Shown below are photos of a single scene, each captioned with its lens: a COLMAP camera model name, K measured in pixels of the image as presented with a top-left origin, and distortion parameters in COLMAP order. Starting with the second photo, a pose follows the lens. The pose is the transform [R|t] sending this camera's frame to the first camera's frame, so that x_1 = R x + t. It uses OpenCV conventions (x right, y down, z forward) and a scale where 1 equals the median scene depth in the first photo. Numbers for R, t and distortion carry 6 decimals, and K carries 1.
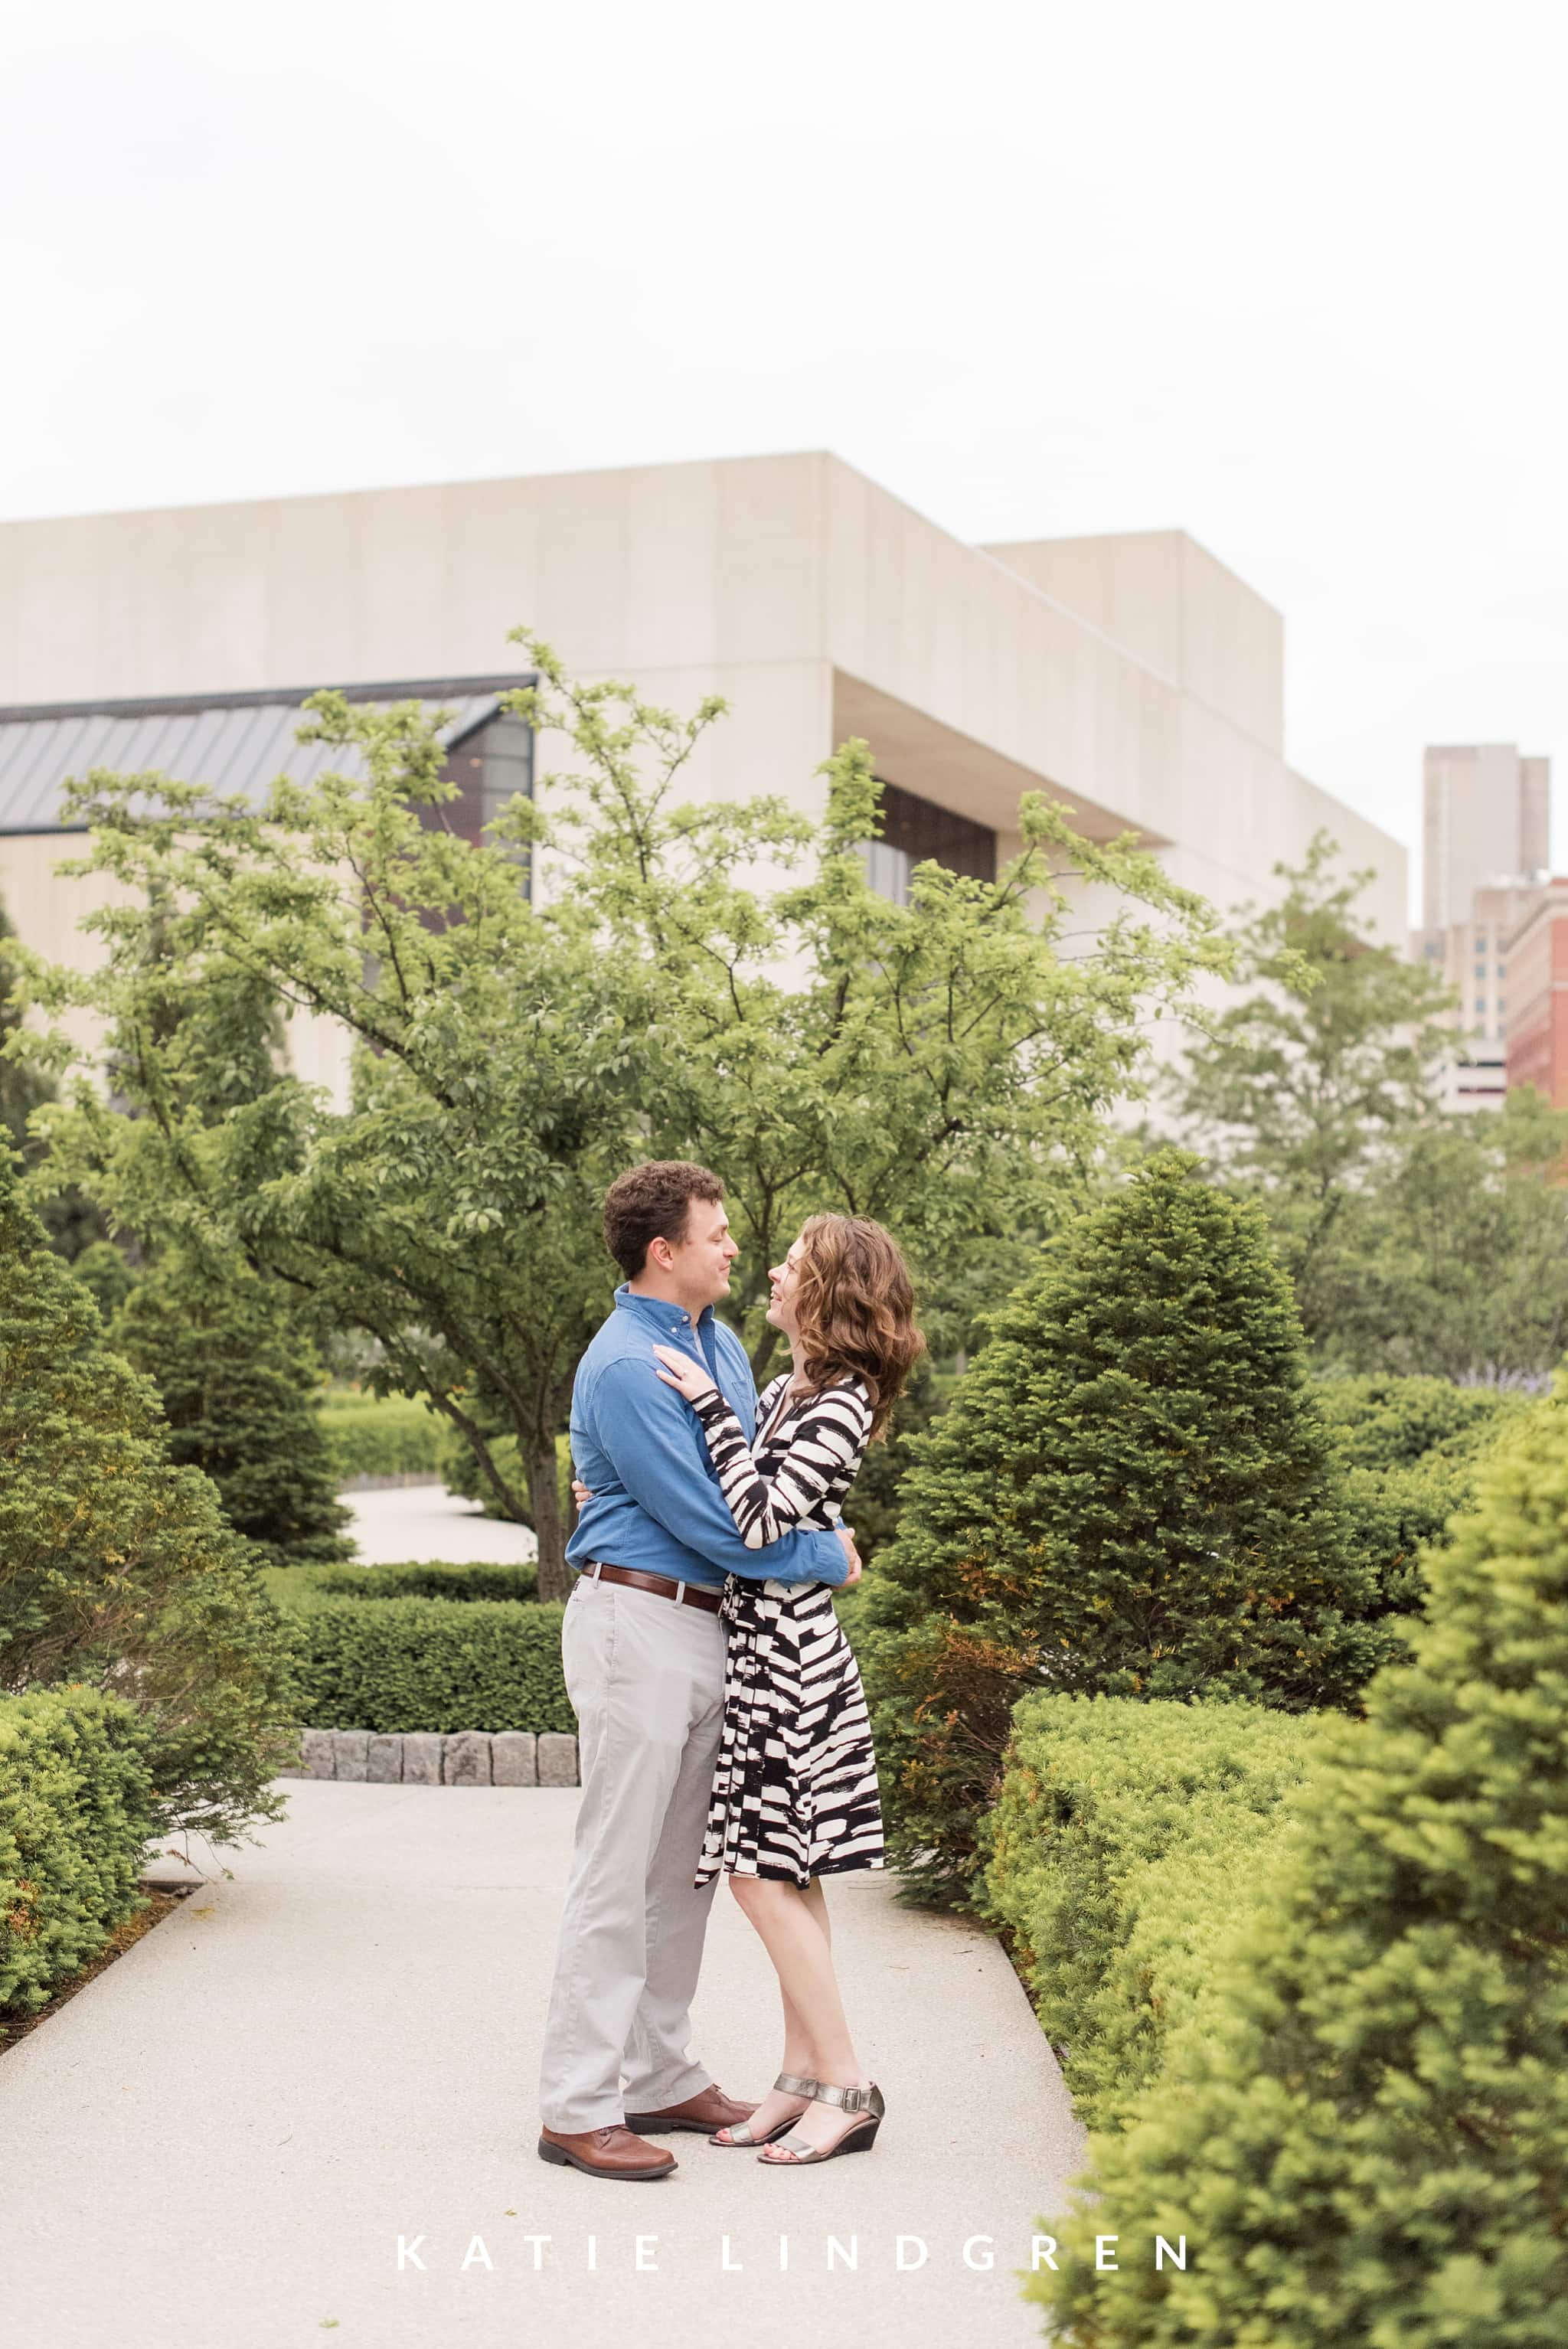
lens RADIAL K [[3370.9, 0, 785.6], [0, 3370.9, 1137.2], [0, 0, 1]] dist [-0.009483, 0.125620]
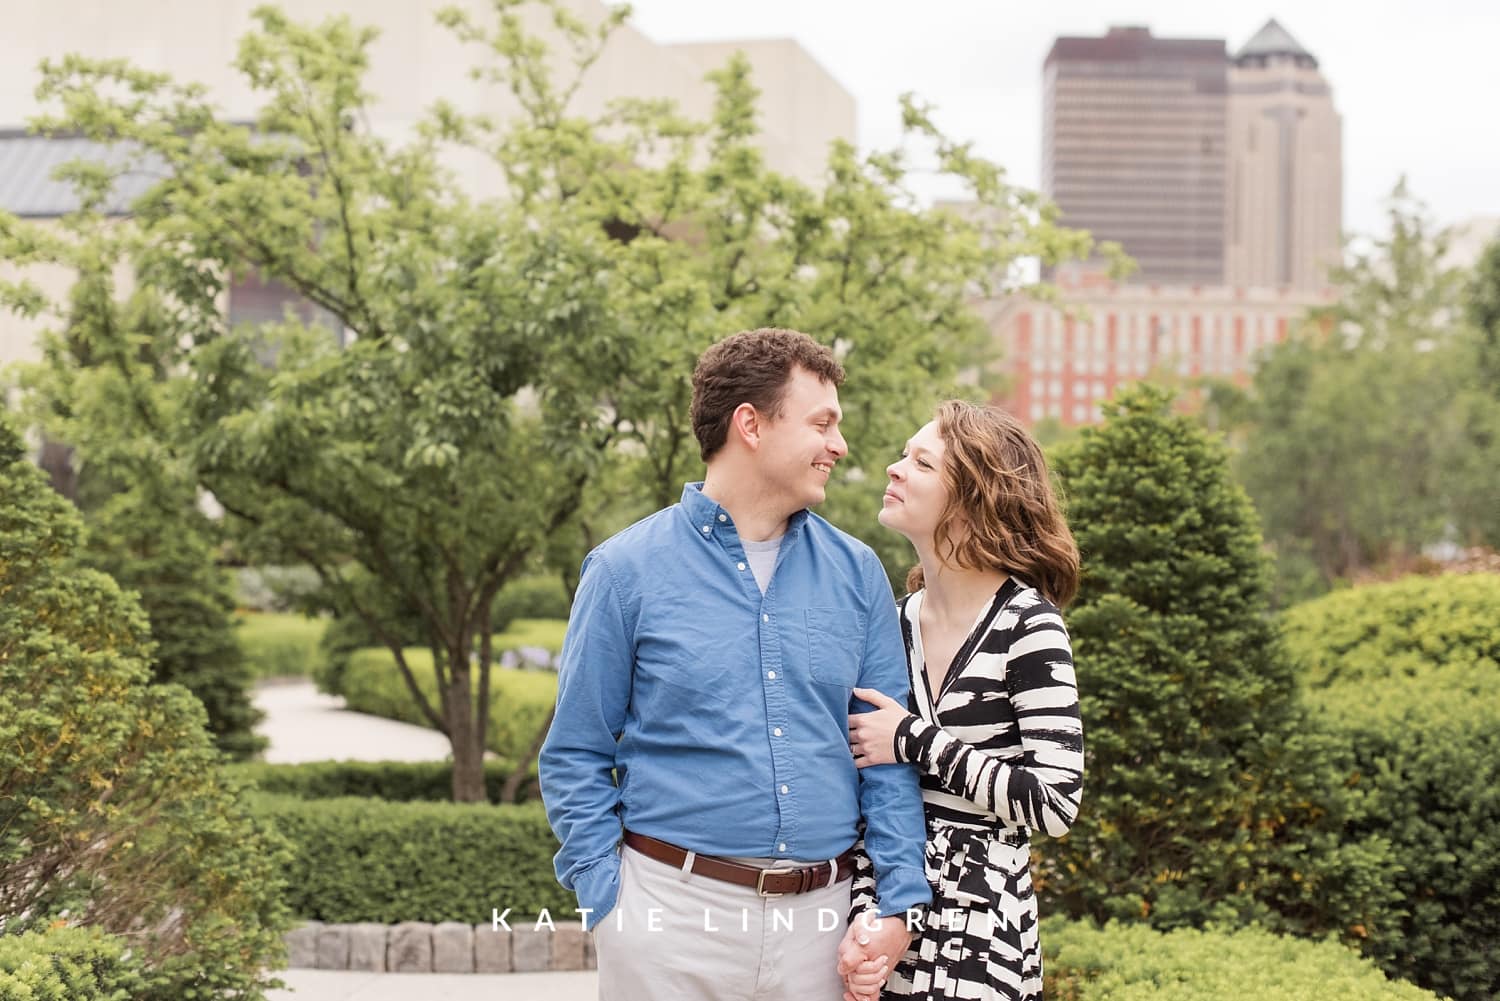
lens RADIAL K [[2220.6, 0, 707.2], [0, 2220.6, 502.6], [0, 0, 1]] dist [-0.020926, 0.210162]
pose [[0.995518, 0.012351, 0.093764, -0.084810], [-0.014467, 0.999655, 0.021919, 0.028312], [-0.093461, -0.023177, 0.995353, 0.347623]]
